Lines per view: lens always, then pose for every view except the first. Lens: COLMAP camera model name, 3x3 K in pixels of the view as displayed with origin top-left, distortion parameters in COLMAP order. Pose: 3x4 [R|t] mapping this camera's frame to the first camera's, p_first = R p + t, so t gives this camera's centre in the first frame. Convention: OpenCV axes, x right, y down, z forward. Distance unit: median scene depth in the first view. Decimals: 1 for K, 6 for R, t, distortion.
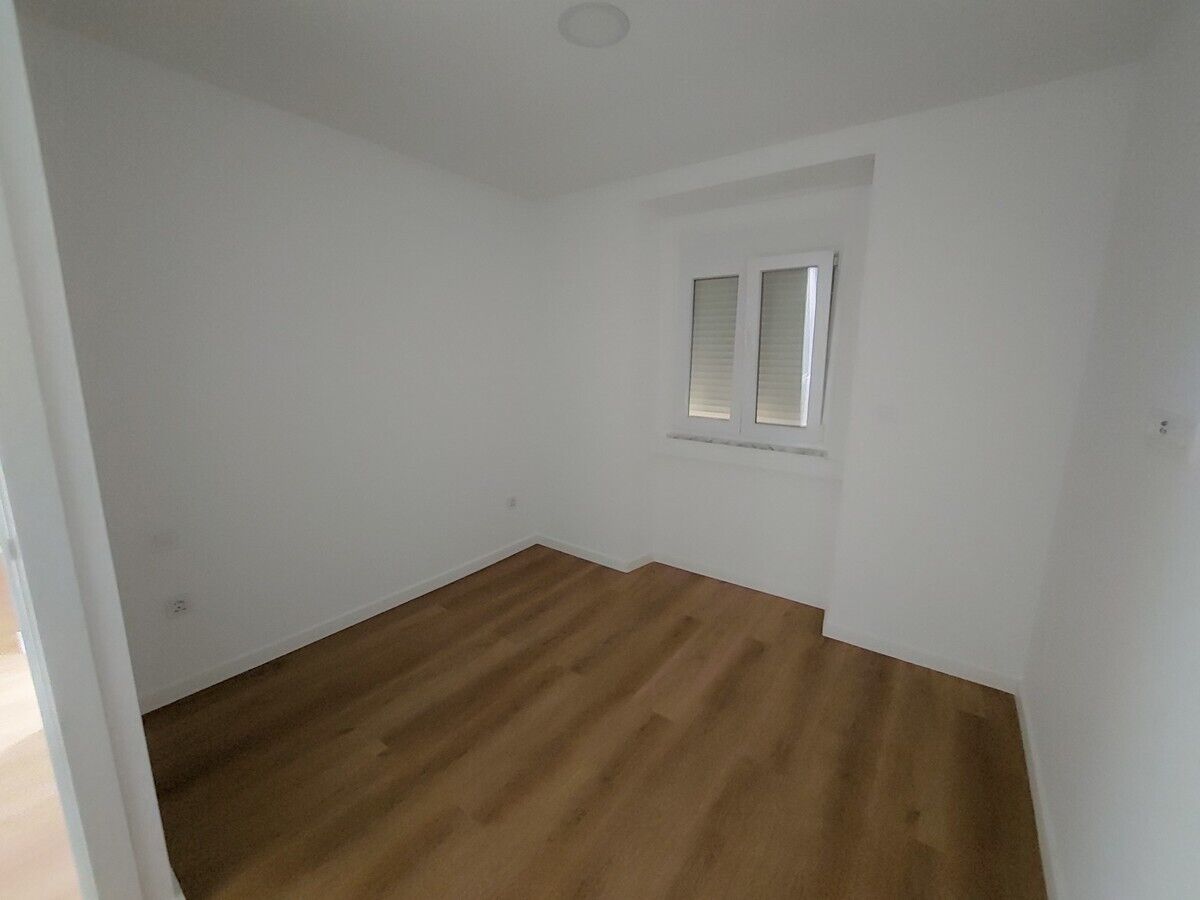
lens RADIAL K [[501.9, 0, 608.5], [0, 501.9, 450.4], [0, 0, 1]] dist [-0.002762, -0.000319]
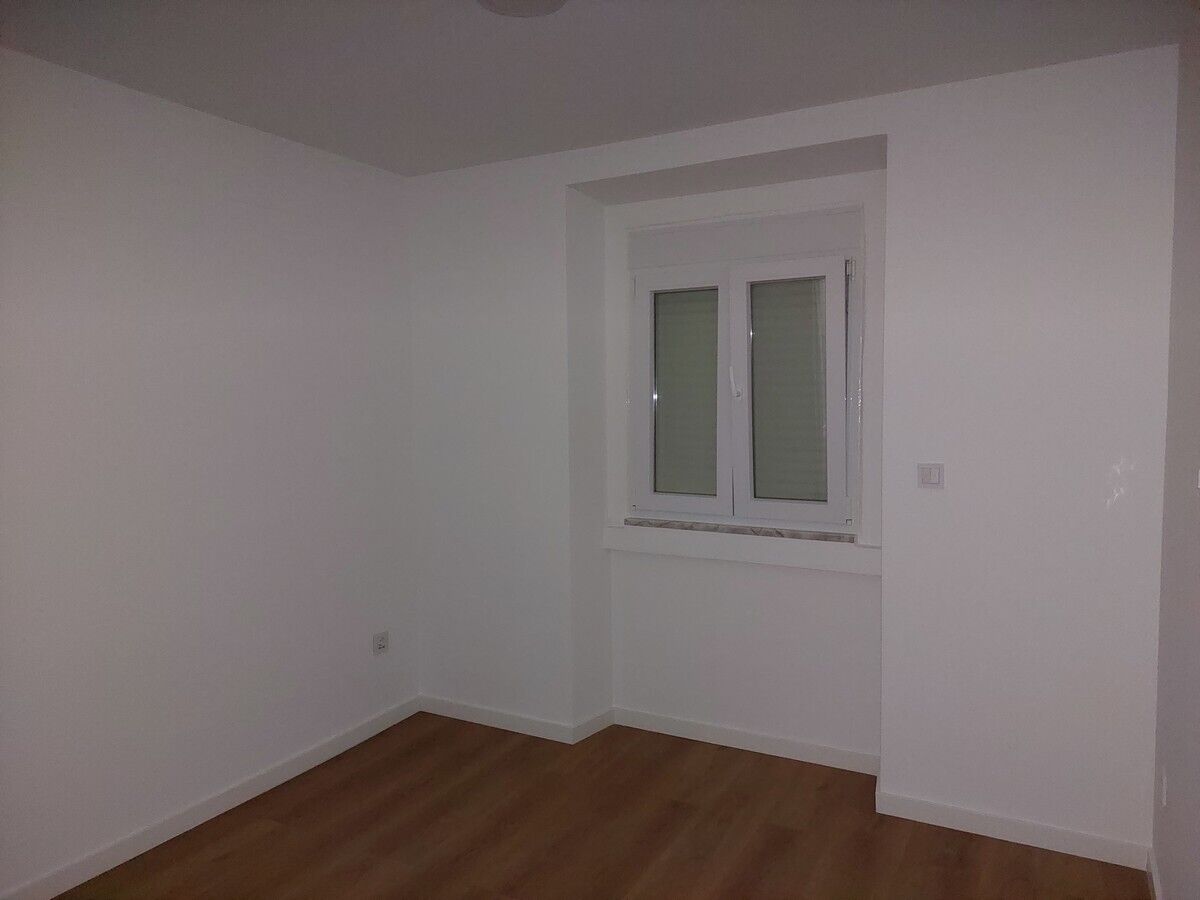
lens RADIAL K [[851.6, 0, 601.0], [0, 851.6, 455.9], [0, 0, 1]] dist [-0.041602, 0.000677]
pose [[0.993389, -0.040838, 0.107289, -0.033267], [0.052252, 0.993011, -0.105826, 0.000050], [-0.102217, 0.110733, 0.988580, -0.111505]]
